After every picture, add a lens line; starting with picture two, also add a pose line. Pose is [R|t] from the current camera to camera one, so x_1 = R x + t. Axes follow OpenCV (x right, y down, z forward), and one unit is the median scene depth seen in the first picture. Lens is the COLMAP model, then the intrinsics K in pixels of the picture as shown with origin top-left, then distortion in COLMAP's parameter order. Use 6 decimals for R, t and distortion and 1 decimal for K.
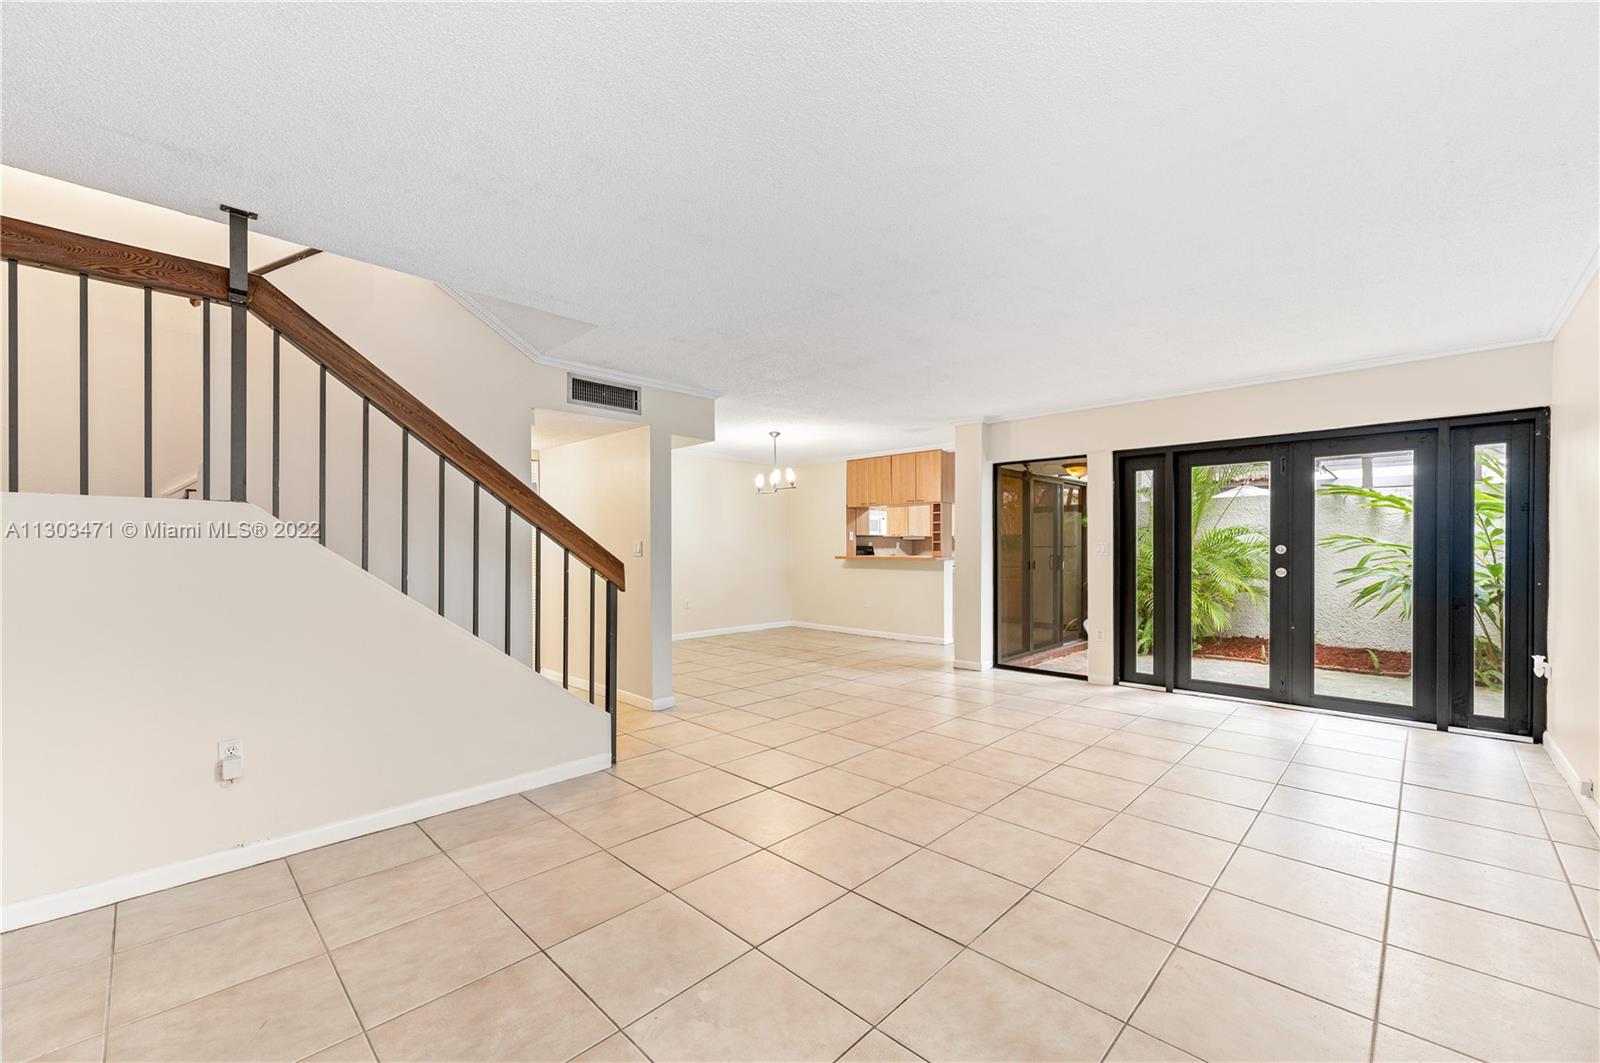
lens RADIAL K [[643.9, 0, 809.1], [0, 643.9, 539.5], [0, 0, 1]] dist [-0.001076, -0.000045]
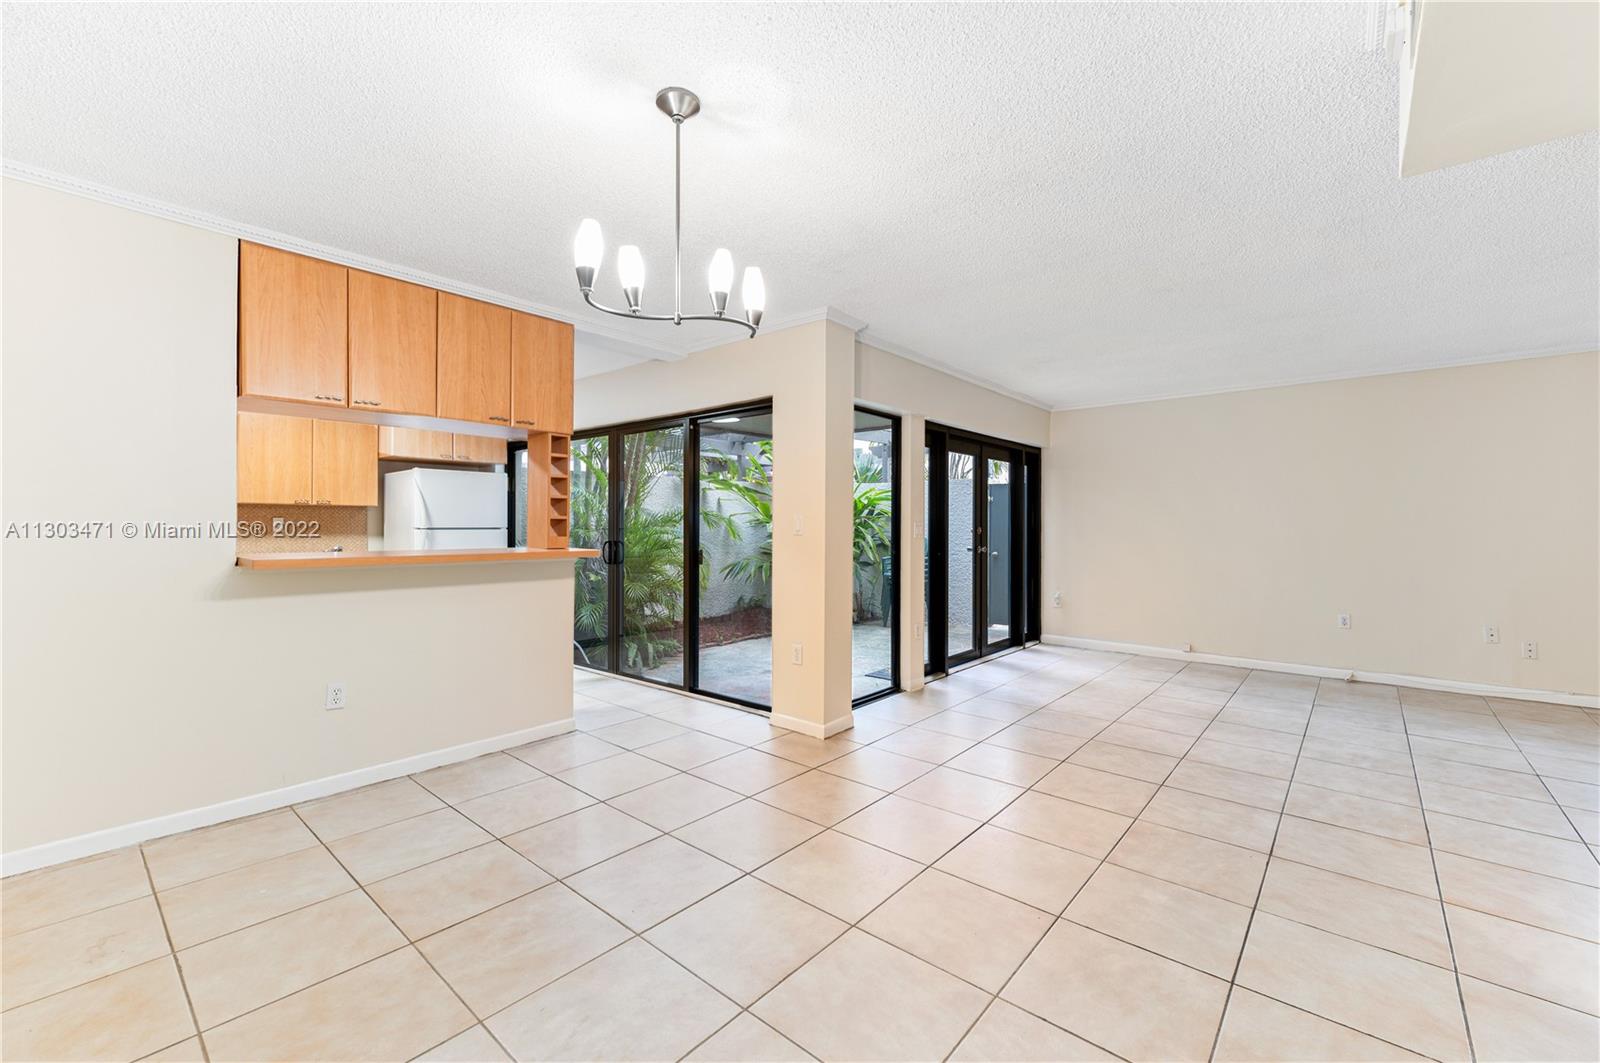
lens RADIAL K [[643.9, 0, 803.0], [0, 643.9, 531.2], [0, 0, 1]] dist [-0.001076, -0.000045]
pose [[-0.050187, -0.006925, 0.998716, -0.276921], [-0.011780, 0.999911, 0.006342, 0.008650], [-0.998670, -0.011447, -0.050264, 0.844641]]
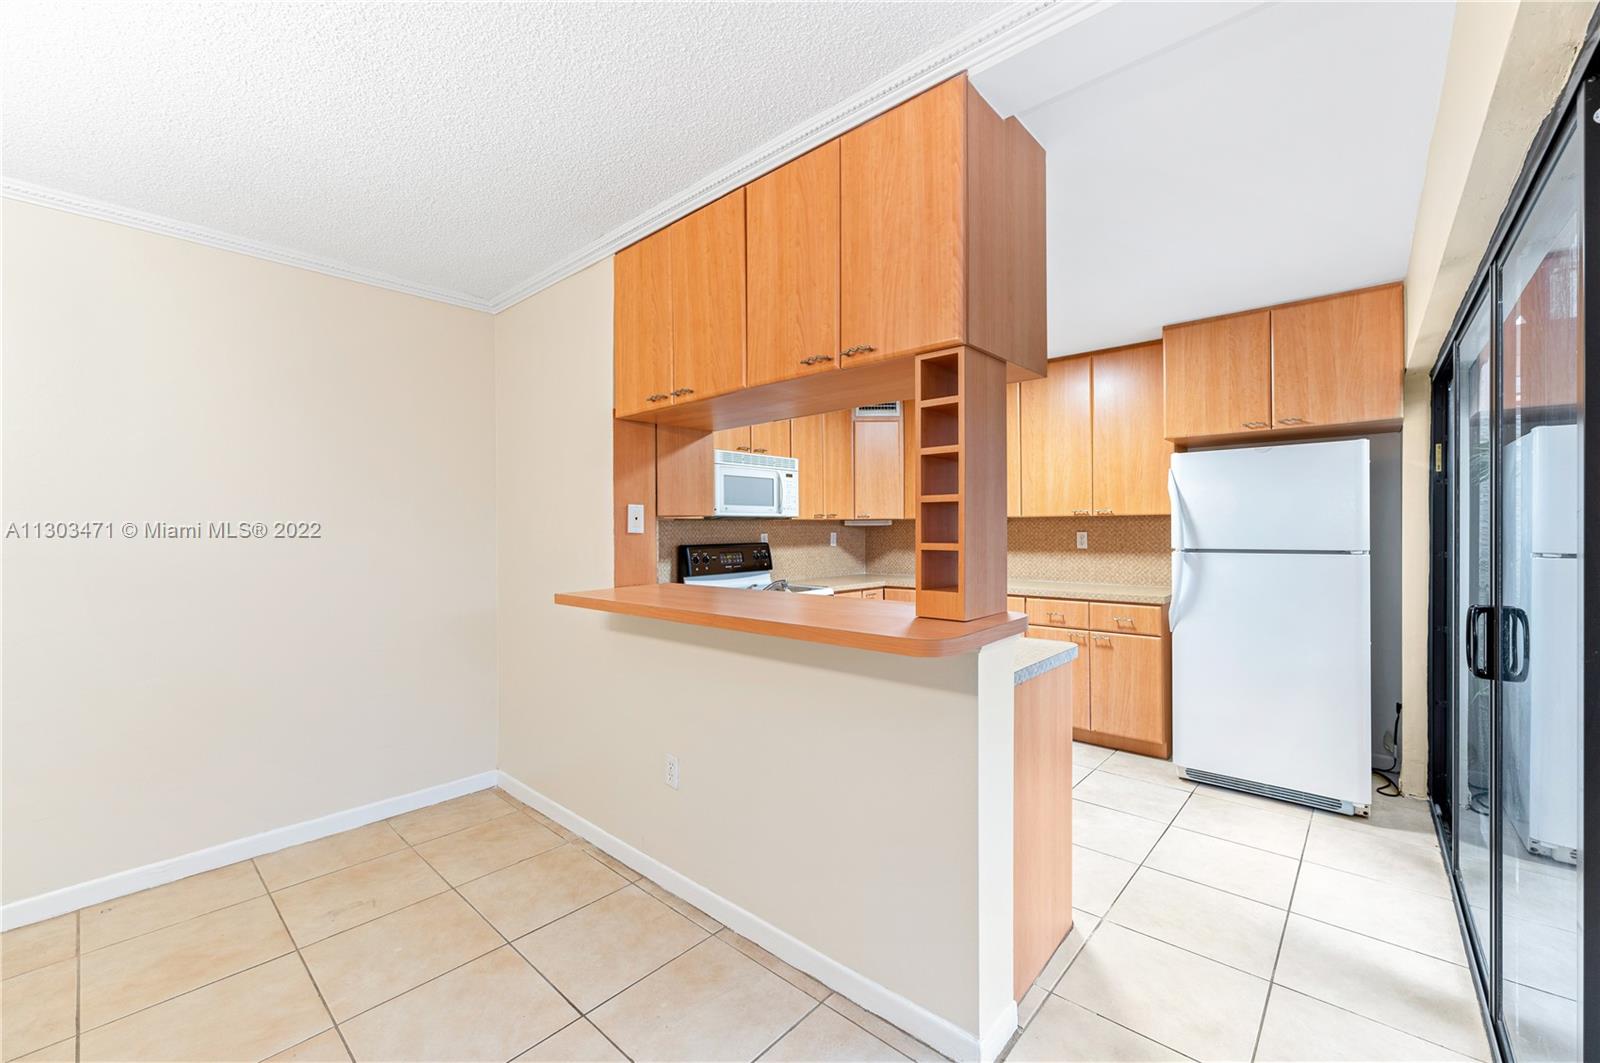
lens RADIAL K [[643.9, 0, 805.2], [0, 643.9, 530.4], [0, 0, 1]] dist [-0.001076, -0.000045]
pose [[0.999386, -0.005226, 0.034645, 0.148941], [0.004808, 0.999915, 0.012132, -0.003833], [-0.034705, -0.011958, 0.999326, 0.798880]]
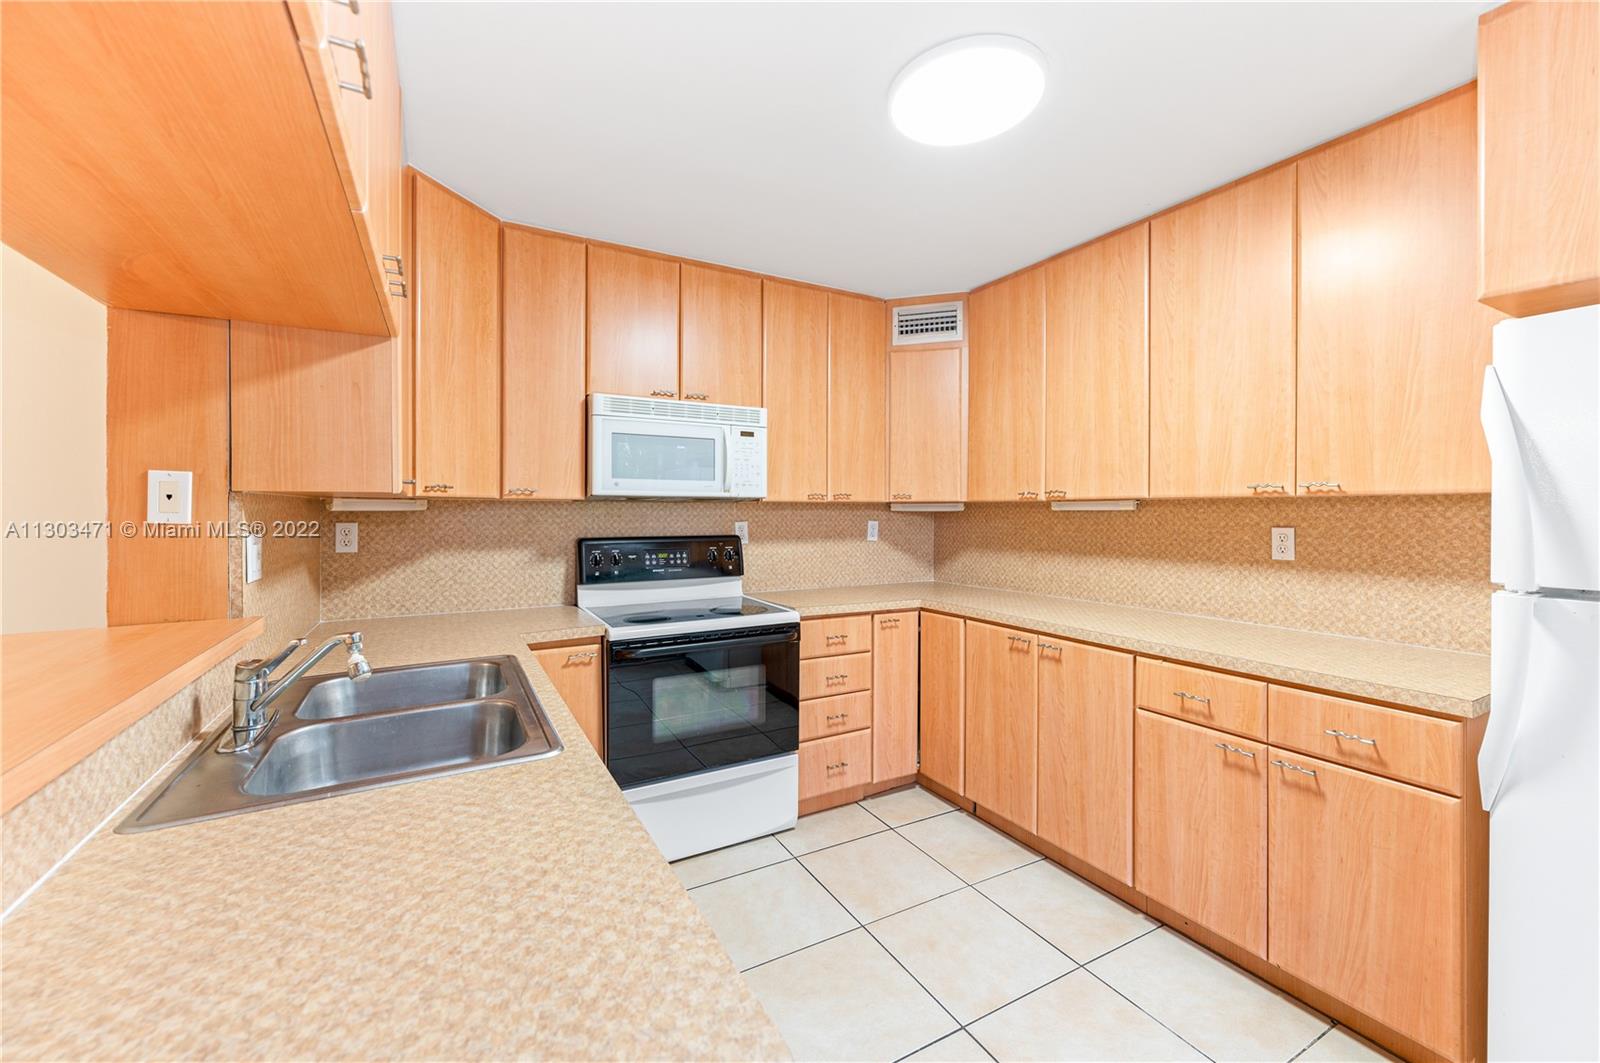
lens RADIAL K [[643.9, 0, 805.8], [0, 643.9, 515.9], [0, 0, 1]] dist [-0.001076, -0.000045]
pose [[0.955282, 0.005881, -0.295639, 0.290344], [-0.001129, 0.999867, 0.016240, -0.004250], [0.295696, -0.015180, 0.955162, 1.013779]]
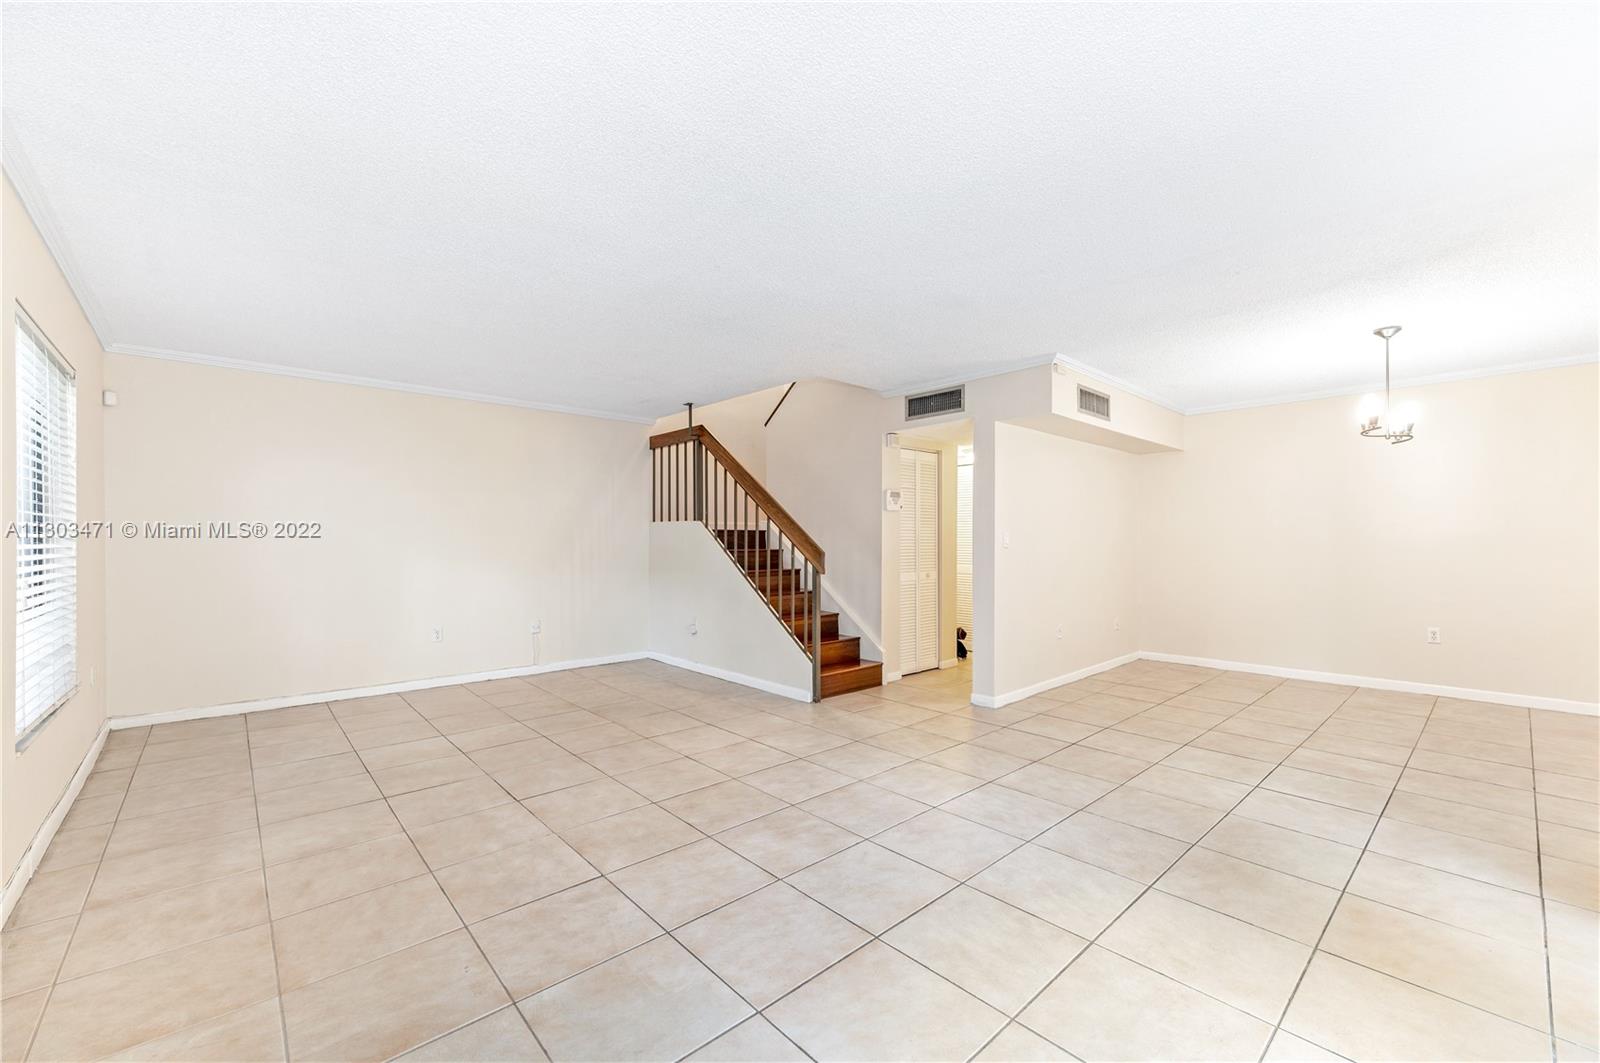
lens RADIAL K [[643.9, 0, 798.9], [0, 643.9, 537.2], [0, 0, 1]] dist [-0.001076, -0.000045]
pose [[-0.075069, -0.003789, -0.997171, 0.464831], [0.011755, 0.999920, -0.004685, 0.005093], [0.997109, -0.012074, -0.075019, 0.482925]]
